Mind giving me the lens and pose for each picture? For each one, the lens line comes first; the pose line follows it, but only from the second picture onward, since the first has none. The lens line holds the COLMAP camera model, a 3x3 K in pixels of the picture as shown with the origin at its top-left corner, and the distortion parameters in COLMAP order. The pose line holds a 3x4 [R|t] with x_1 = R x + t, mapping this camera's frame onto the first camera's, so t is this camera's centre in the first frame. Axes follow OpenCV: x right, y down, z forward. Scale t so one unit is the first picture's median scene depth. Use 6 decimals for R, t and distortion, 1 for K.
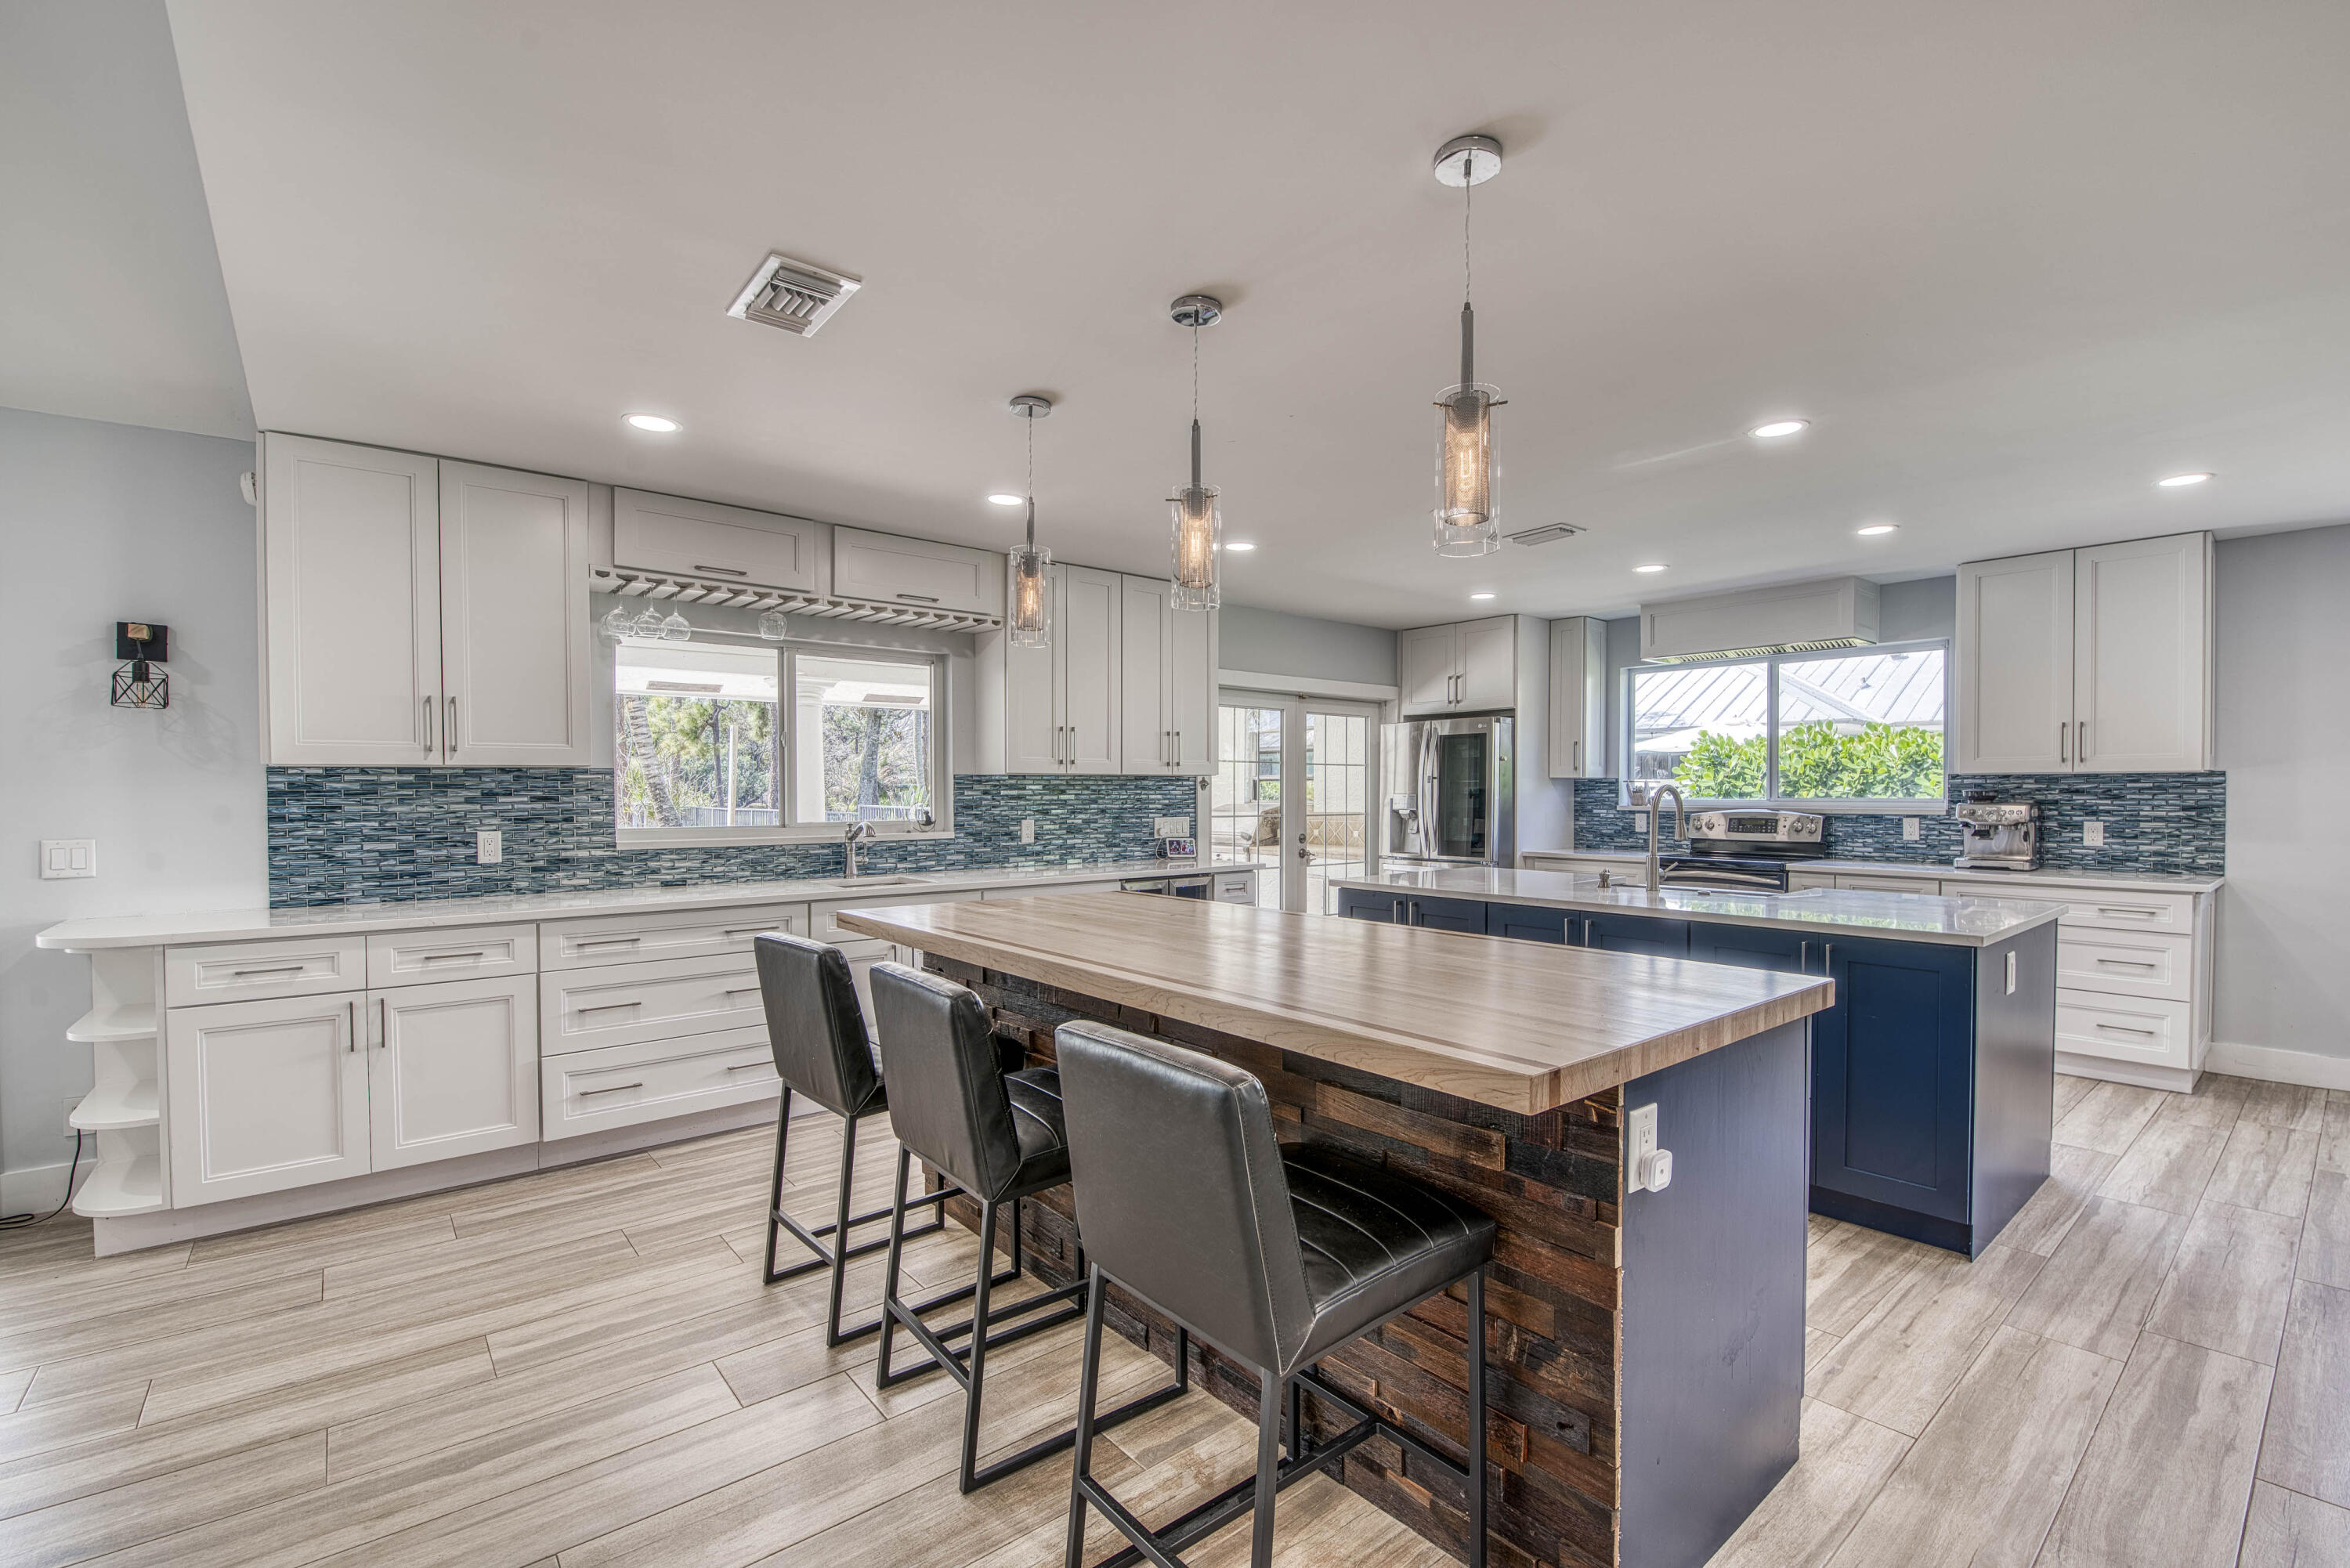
lens RADIAL K [[1017.0, 0, 1189.8], [0, 1017.0, 803.5], [0, 0, 1]] dist [-0.019159, -0.003091]
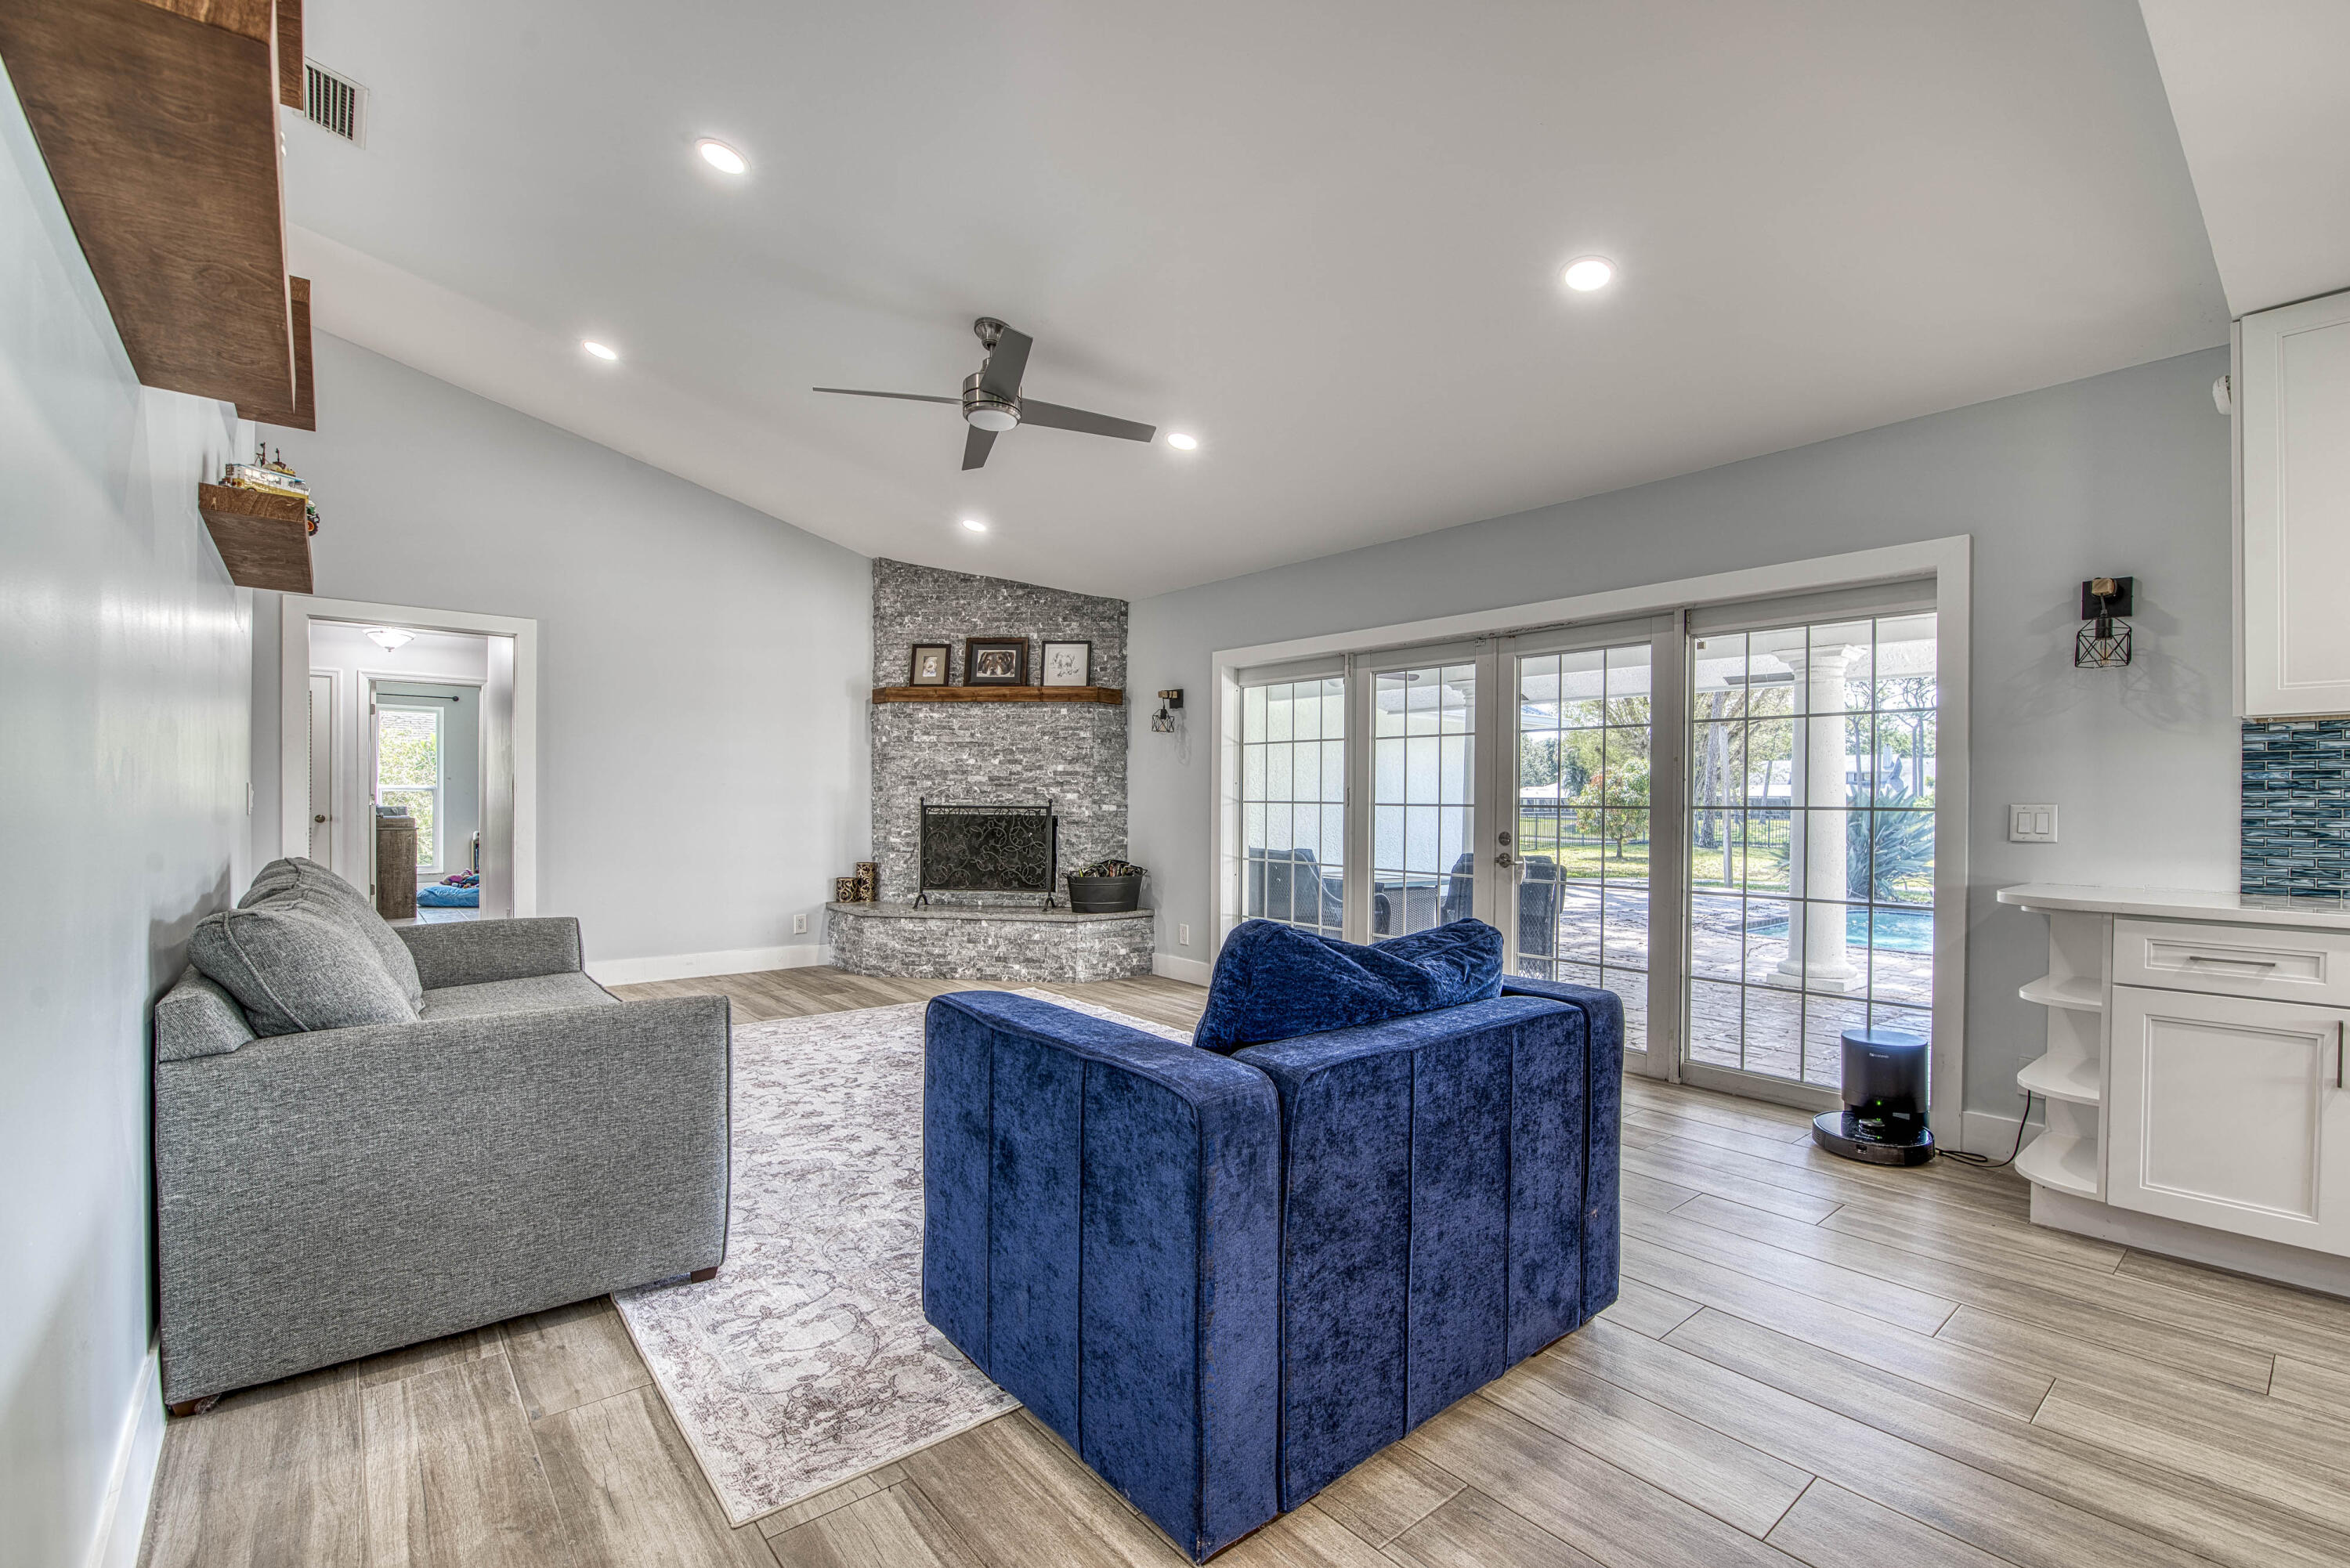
lens RADIAL K [[1017.0, 0, 1214.9], [0, 1017.0, 810.4], [0, 0, 1]] dist [-0.019159, -0.003091]
pose [[0.008759, 0.010902, -0.999902, -0.099416], [-0.021699, 0.999707, 0.010710, 0.045368], [0.999726, 0.021603, 0.008993, 0.132633]]
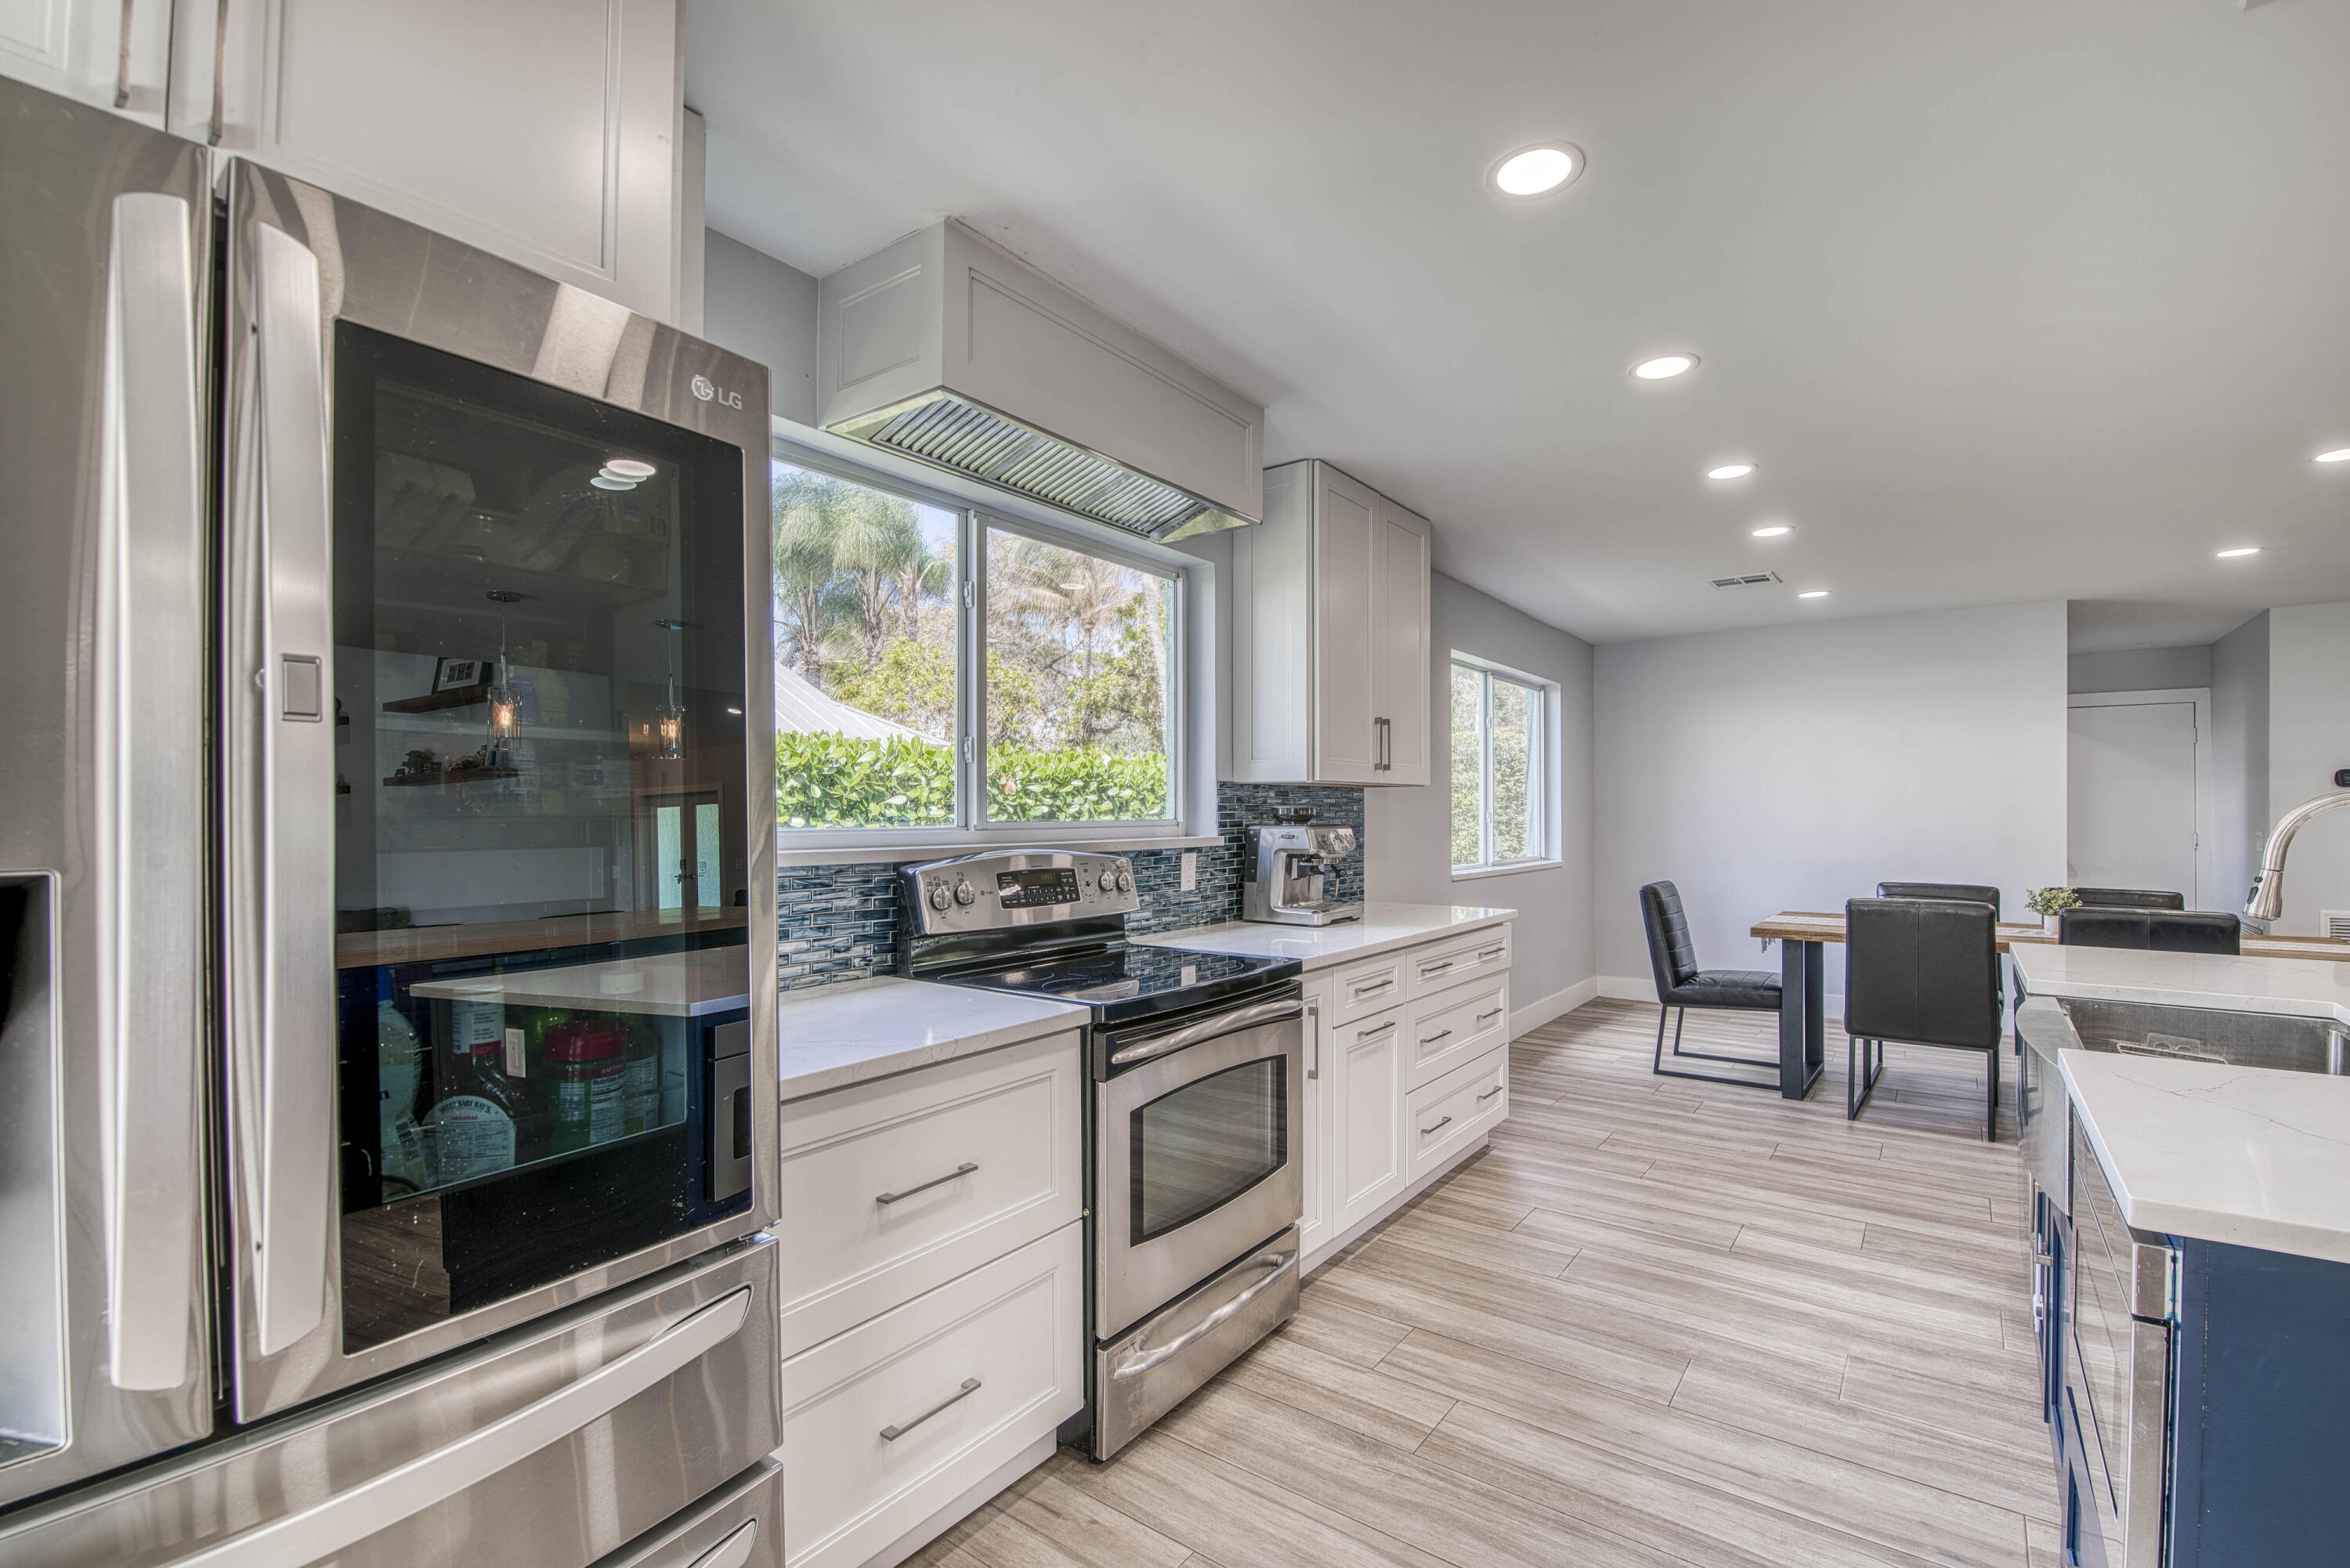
lens RADIAL K [[1017.0, 0, 1177.3], [0, 1017.0, 798.9], [0, 0, 1]] dist [-0.019159, -0.003091]
pose [[-0.220911, 0.010390, 0.975239, 0.206789], [0.014101, 0.999873, -0.007458, -0.020235], [-0.975192, 0.012104, -0.221029, 1.777374]]
